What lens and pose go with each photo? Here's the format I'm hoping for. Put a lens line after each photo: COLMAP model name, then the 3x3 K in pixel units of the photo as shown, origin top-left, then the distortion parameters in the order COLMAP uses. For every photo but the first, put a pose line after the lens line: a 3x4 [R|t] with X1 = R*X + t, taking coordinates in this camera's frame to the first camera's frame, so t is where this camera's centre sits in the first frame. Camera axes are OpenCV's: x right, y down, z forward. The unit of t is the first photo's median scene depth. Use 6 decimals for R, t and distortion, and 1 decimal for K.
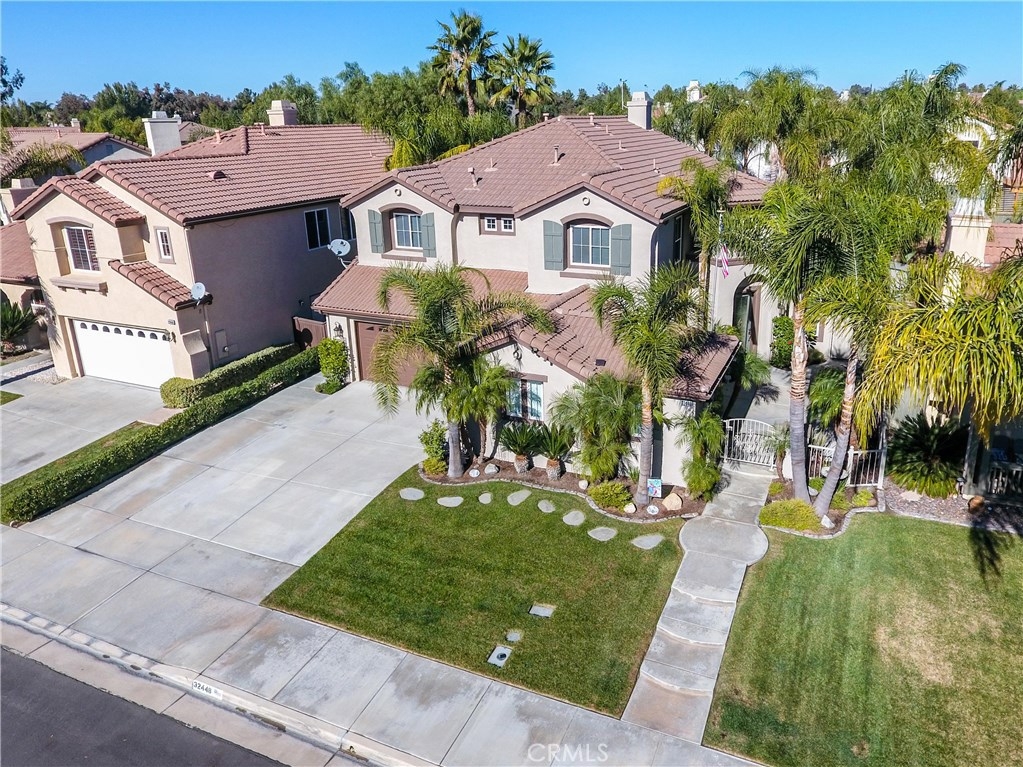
lens RADIAL K [[790.3, 0, 511.5], [0, 790.3, 383.5], [0, 0, 1]] dist [0.003542, -0.000120]
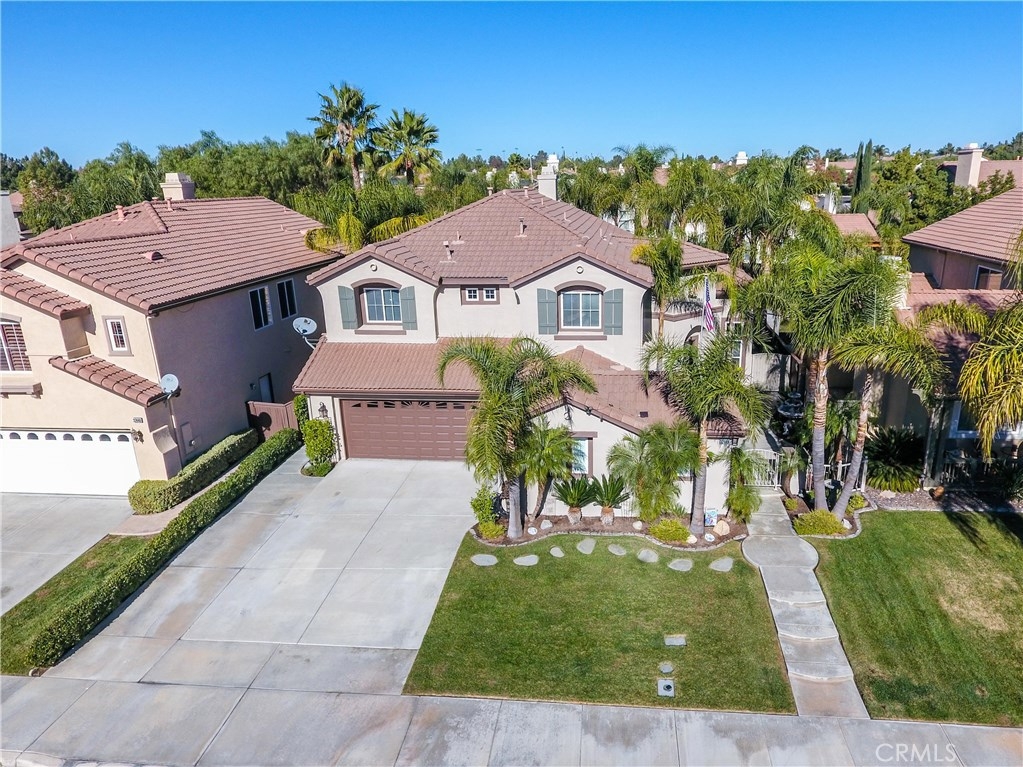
lens RADIAL K [[747.5, 0, 557.2], [0, 747.5, 431.1], [0, 0, 1]] dist [0.004249, 0.001656]
pose [[0.938897, -0.110820, 0.325870, -0.263821], [0.111986, 0.993593, 0.015241, -0.024813], [-0.325472, 0.022183, 0.945292, 0.033173]]
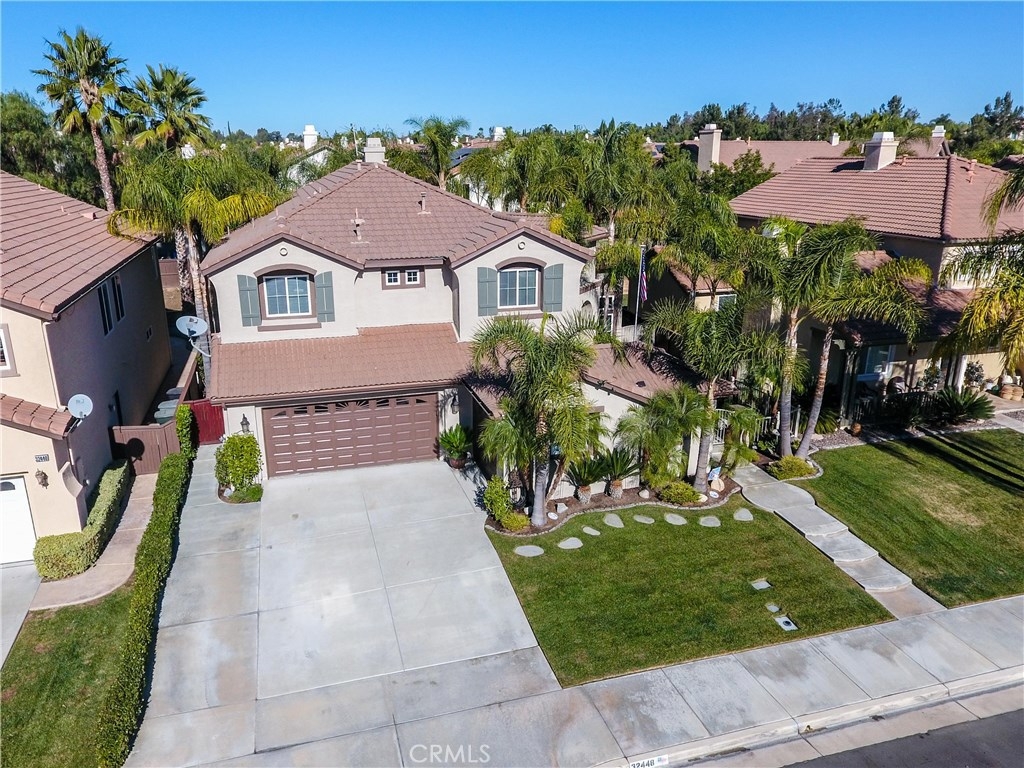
lens RADIAL K [[830.2, 0, 509.9], [0, 830.2, 437.6], [0, 0, 1]] dist [0.005322, -0.002023]
pose [[0.723871, -0.214375, 0.655785, -0.617626], [0.215455, 0.973205, 0.080316, -0.066270], [-0.655431, 0.083154, 0.750663, 0.182180]]
